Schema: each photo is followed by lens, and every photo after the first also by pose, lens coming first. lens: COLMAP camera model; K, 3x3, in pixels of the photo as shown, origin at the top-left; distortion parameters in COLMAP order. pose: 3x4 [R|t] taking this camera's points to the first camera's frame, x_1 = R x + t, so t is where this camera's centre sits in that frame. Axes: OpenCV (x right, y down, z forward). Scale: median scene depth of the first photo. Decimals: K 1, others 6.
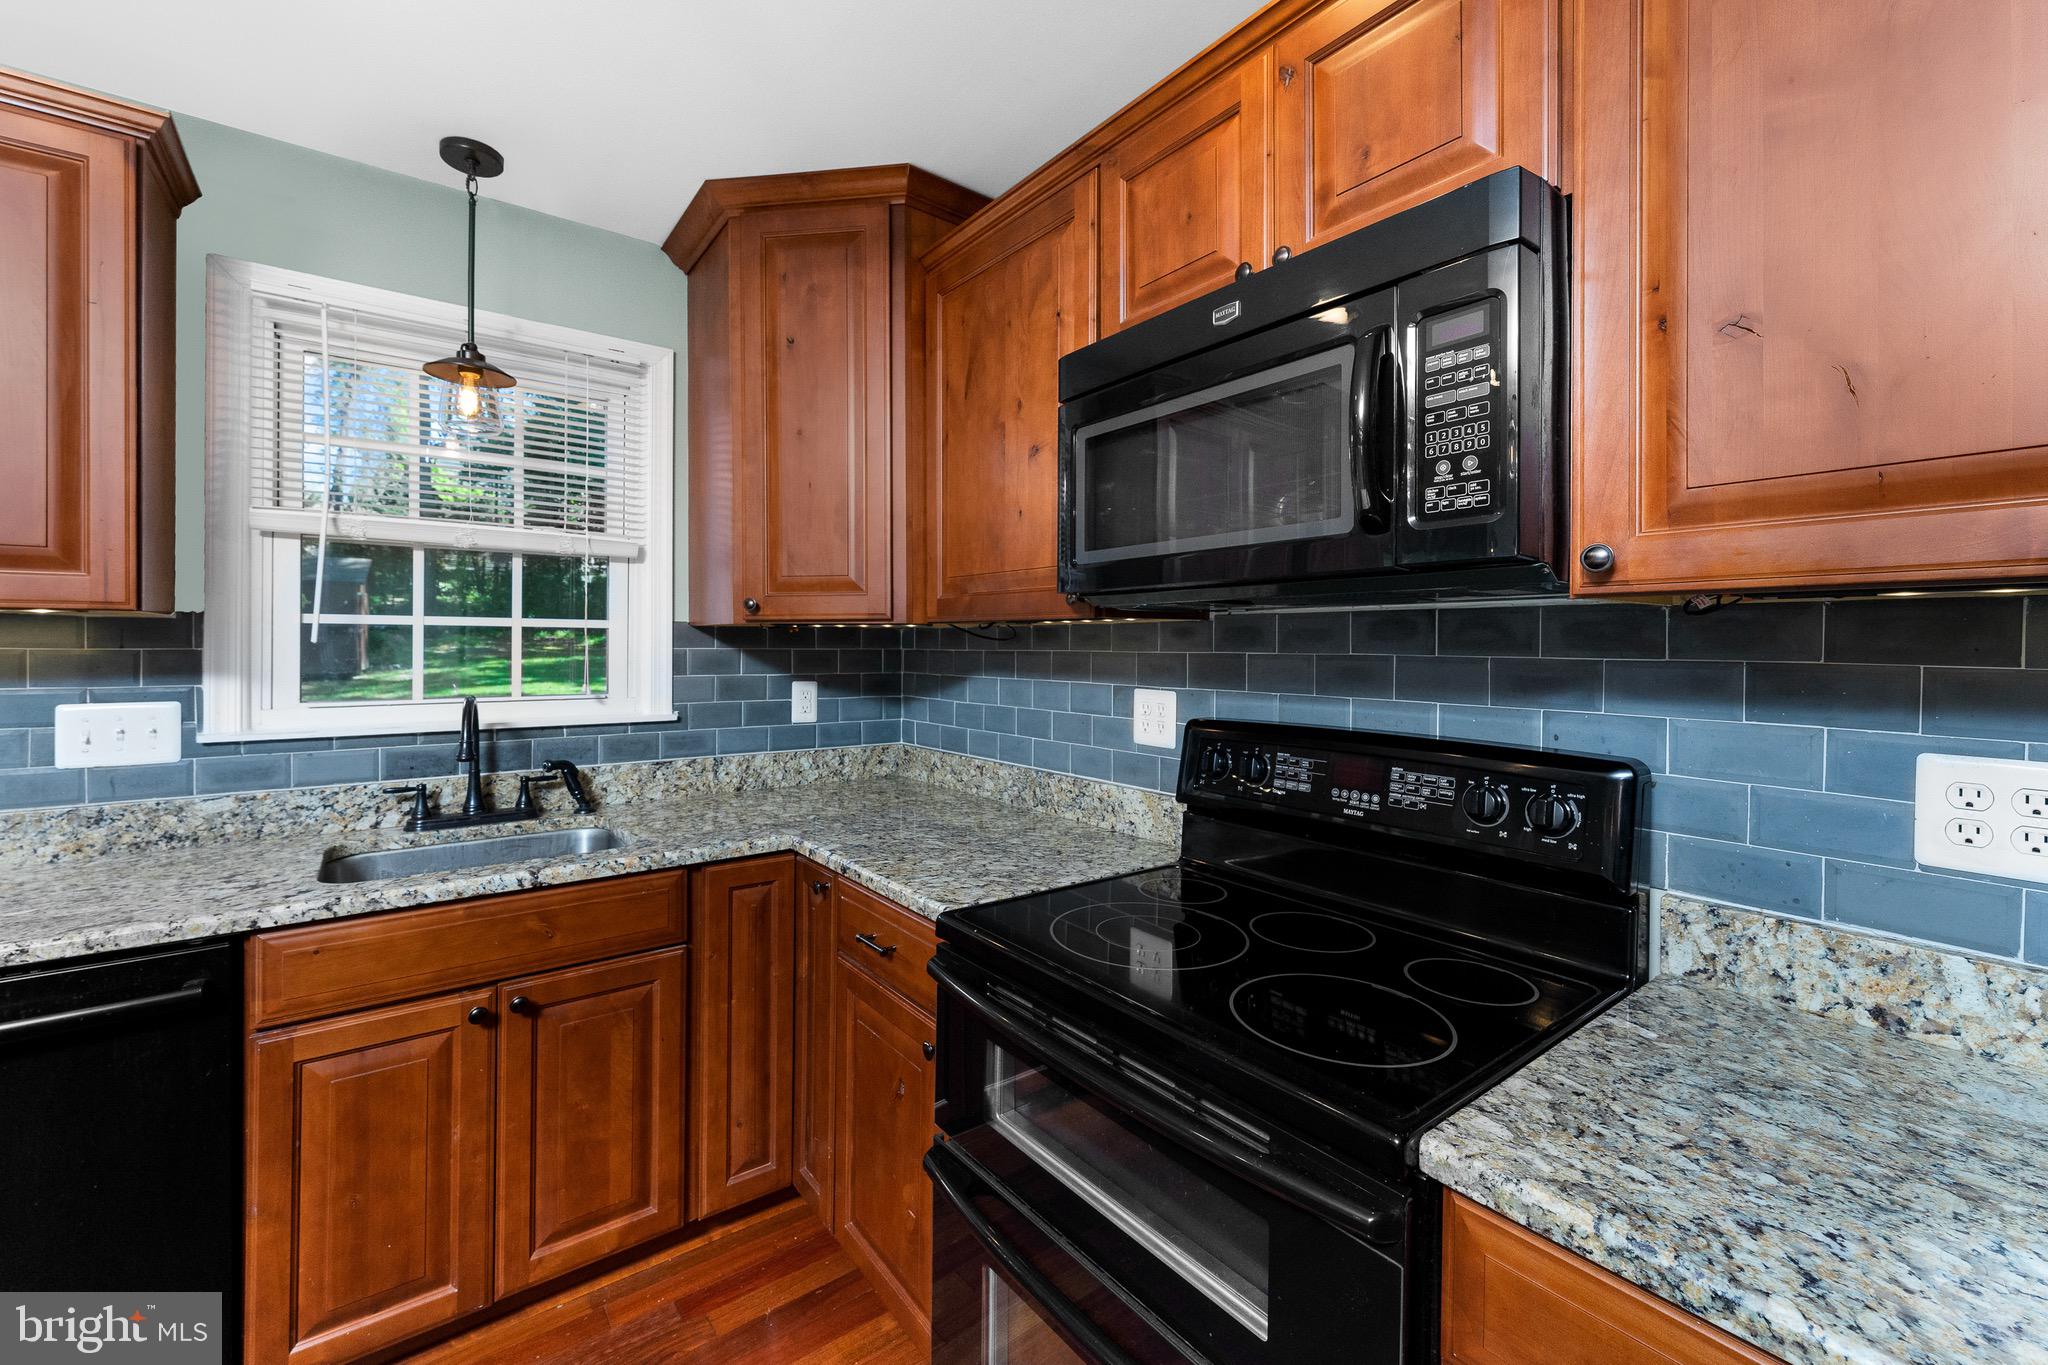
lens RADIAL K [[825.1, 0, 1012.4], [0, 825.1, 653.0], [0, 0, 1]] dist [0.001010, 0.000056]
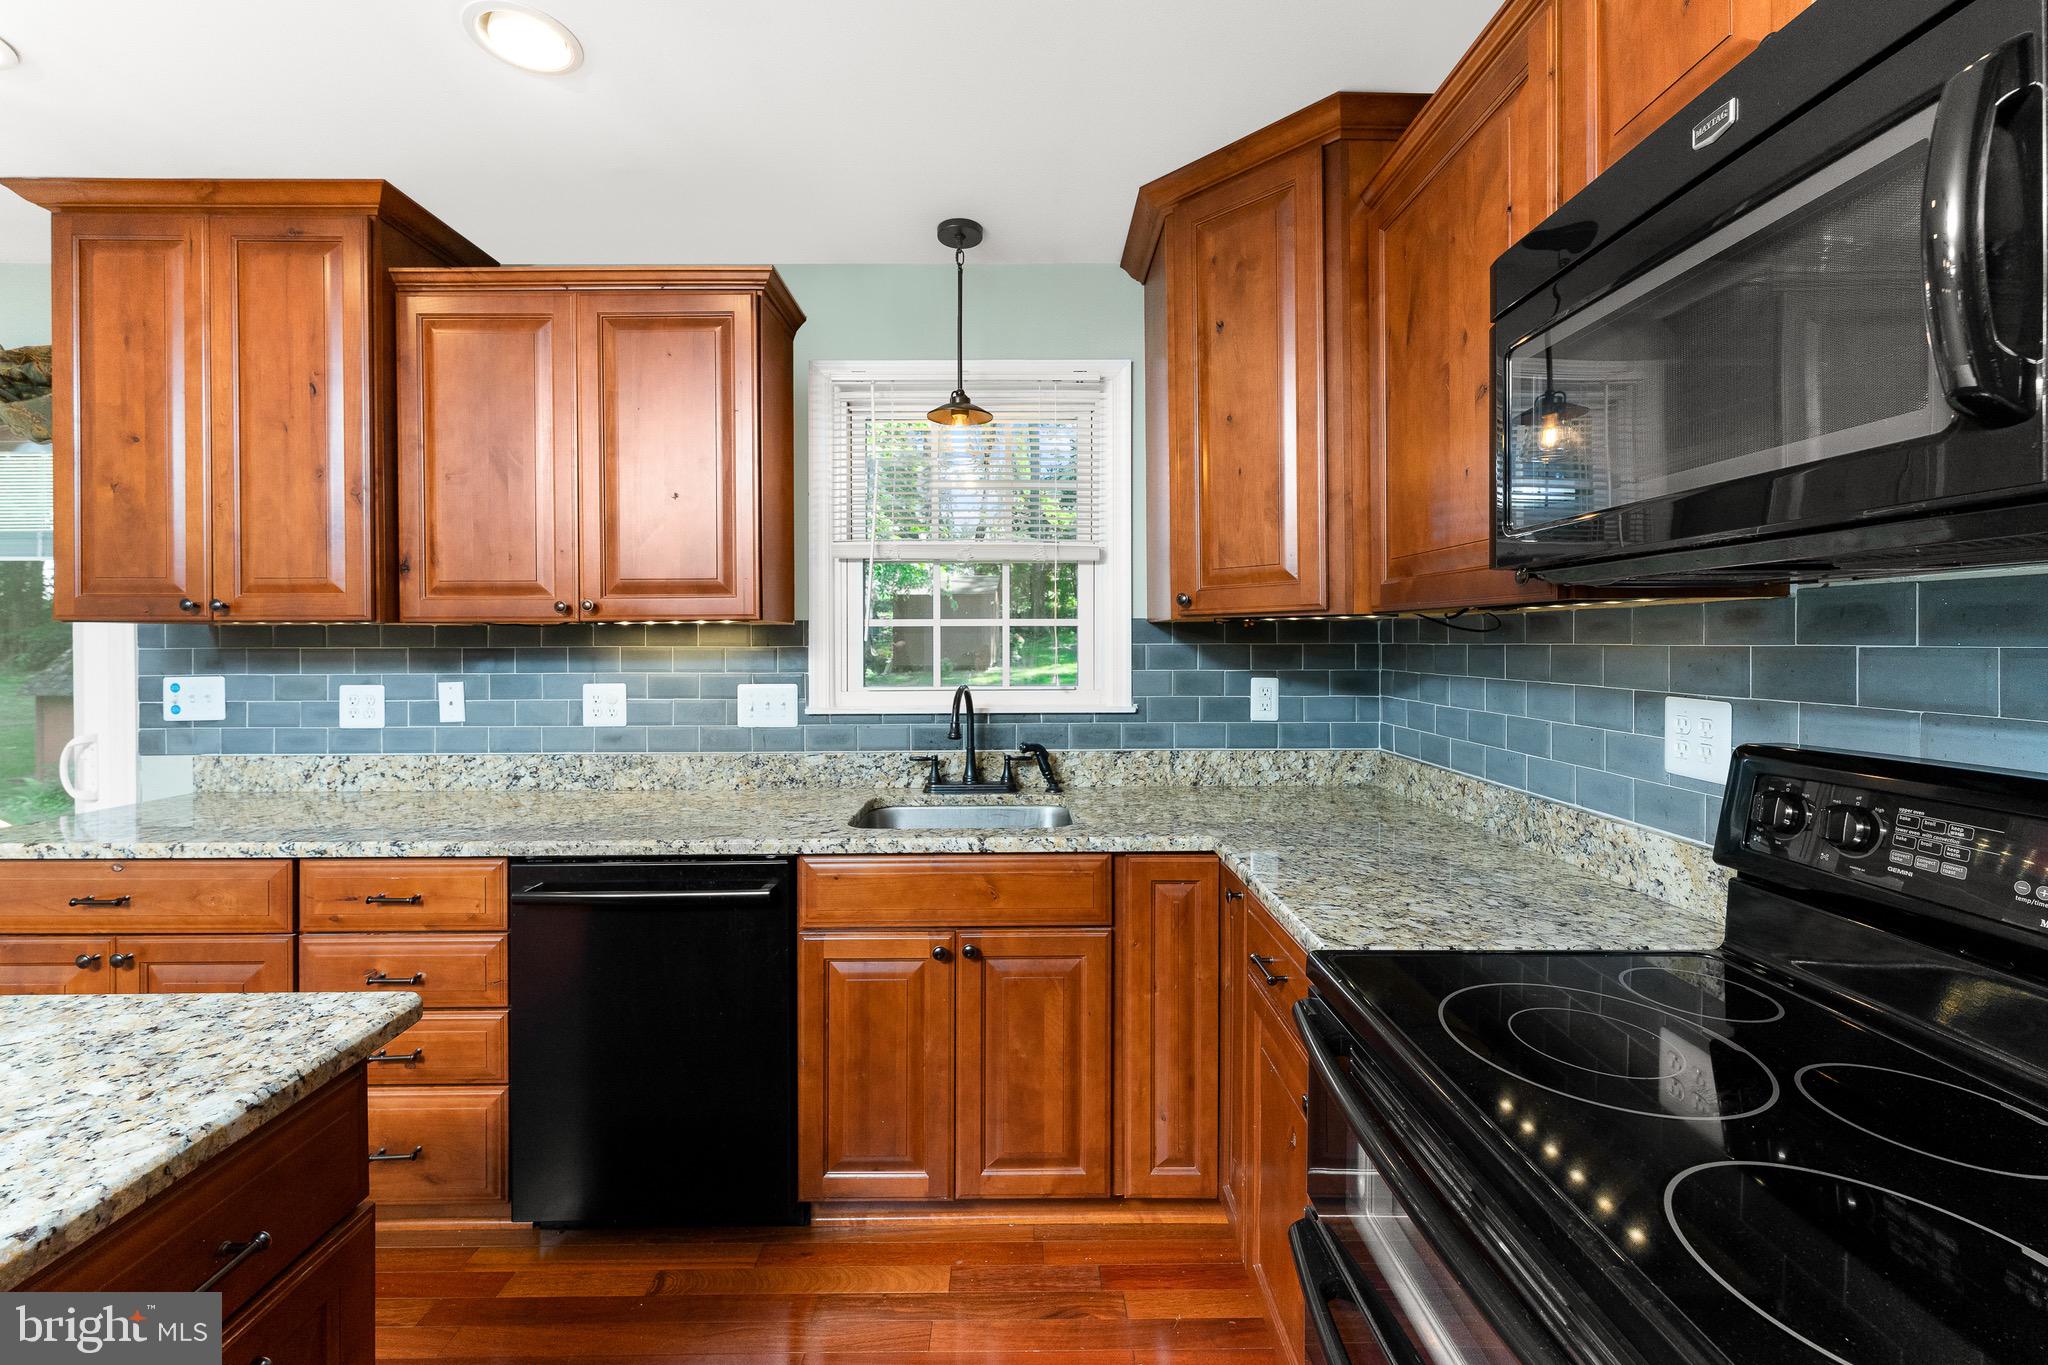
lens RADIAL K [[825.1, 0, 1030.1], [0, 825.1, 650.6], [0, 0, 1]] dist [0.001010, 0.000056]
pose [[0.806862, -0.001214, -0.590738, 0.136045], [0.003074, 0.999993, 0.002143, 0.000248], [0.590732, -0.003545, 0.806860, 0.099806]]
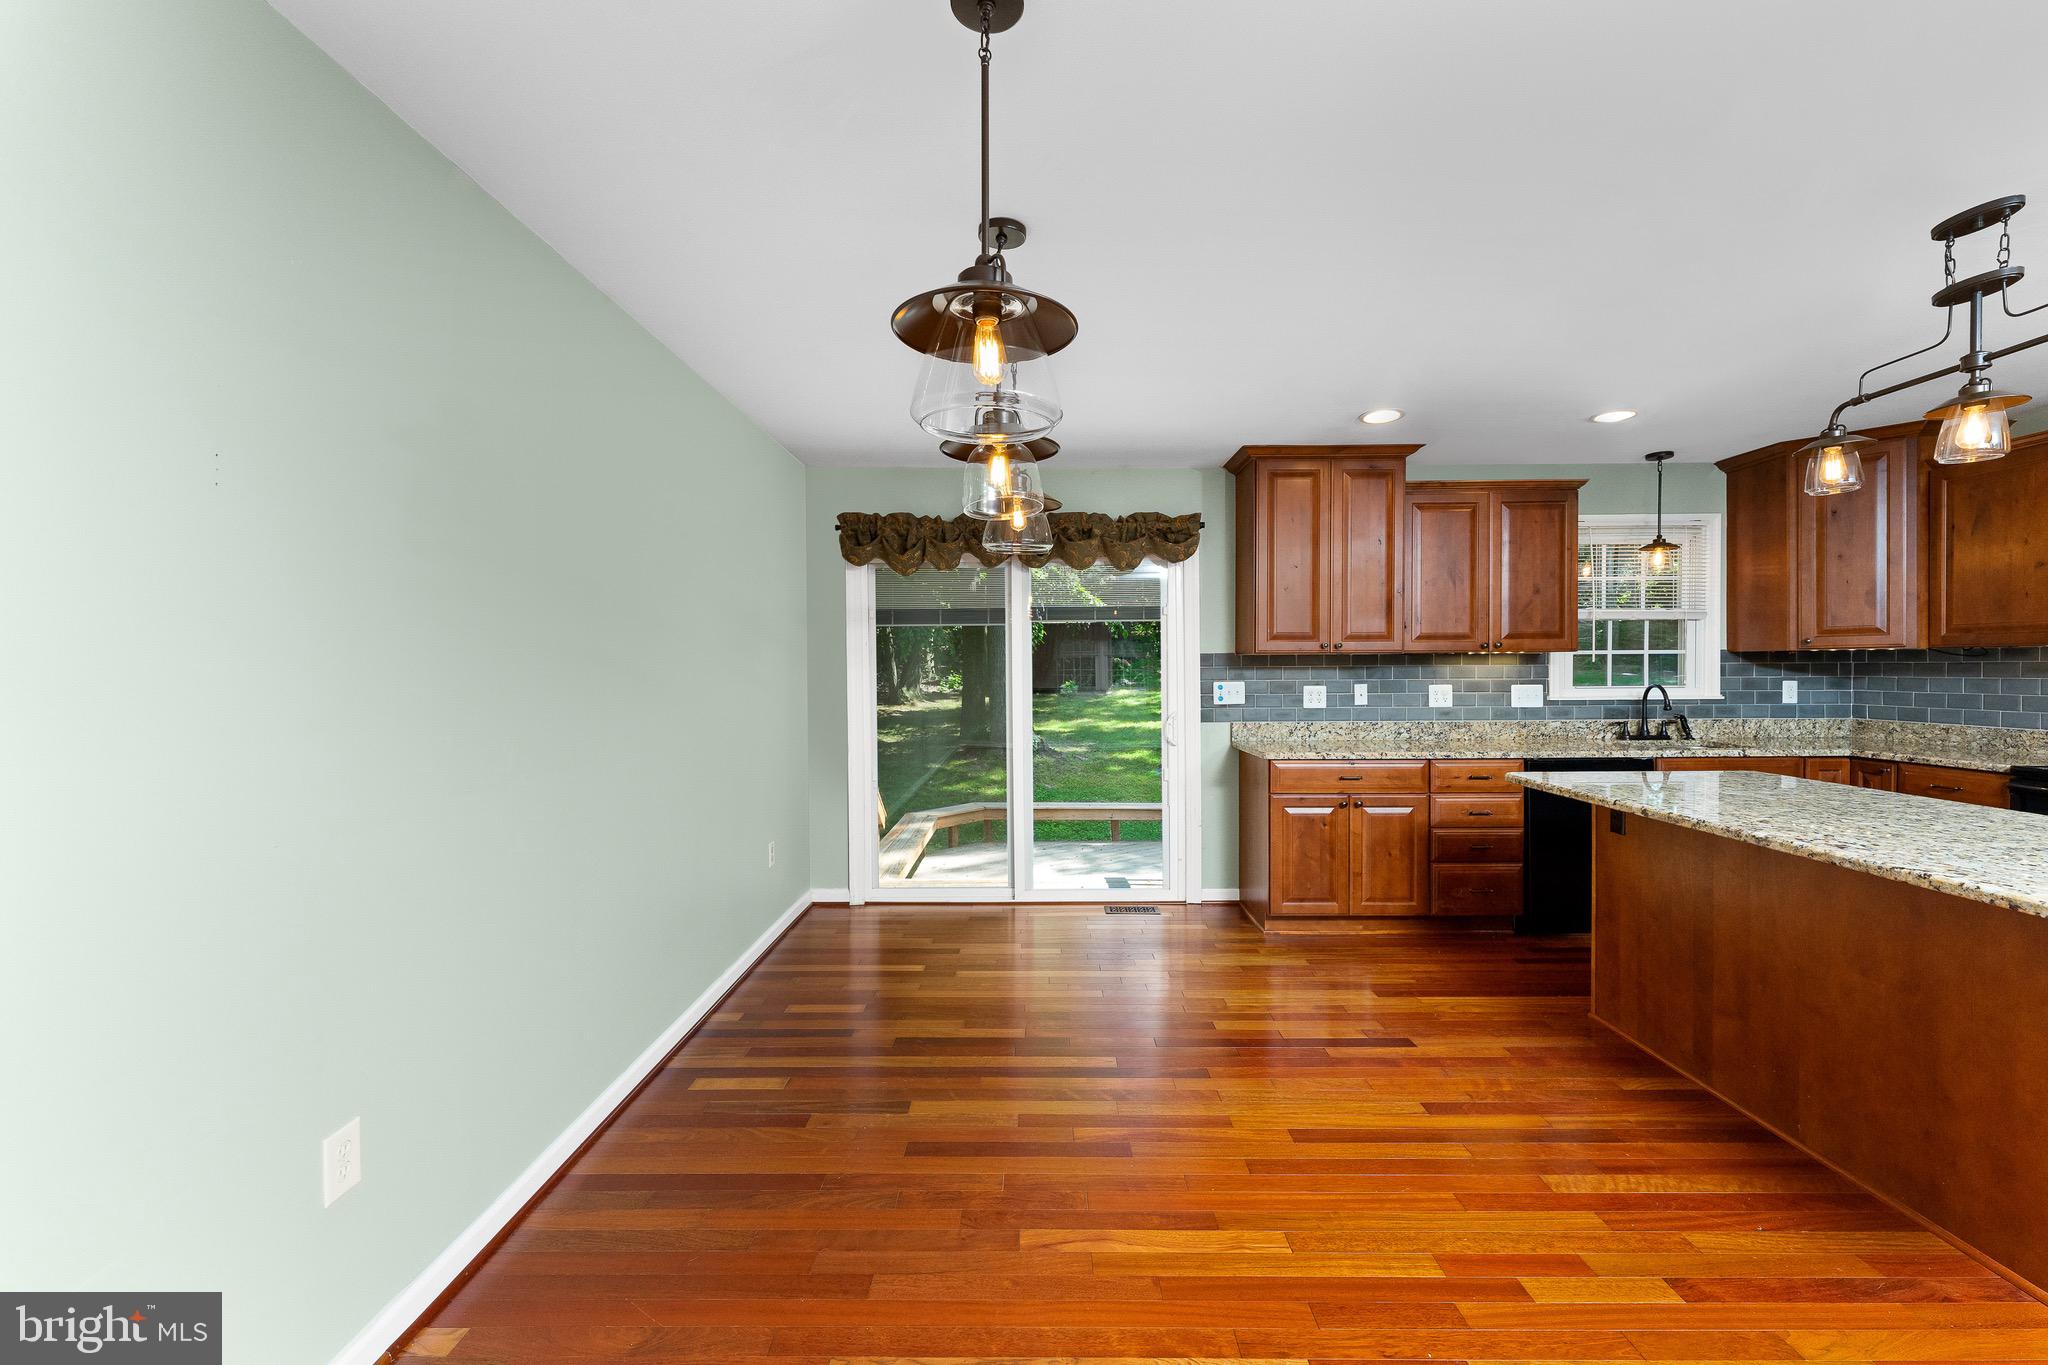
lens RADIAL K [[825.1, 0, 1027.9], [0, 825.1, 675.9], [0, 0, 1]] dist [0.001010, 0.000056]
pose [[0.794067, -0.003941, -0.607817, -0.689409], [0.006686, 0.999975, 0.002252, 0.013432], [0.607793, -0.005852, 0.794074, -2.071990]]
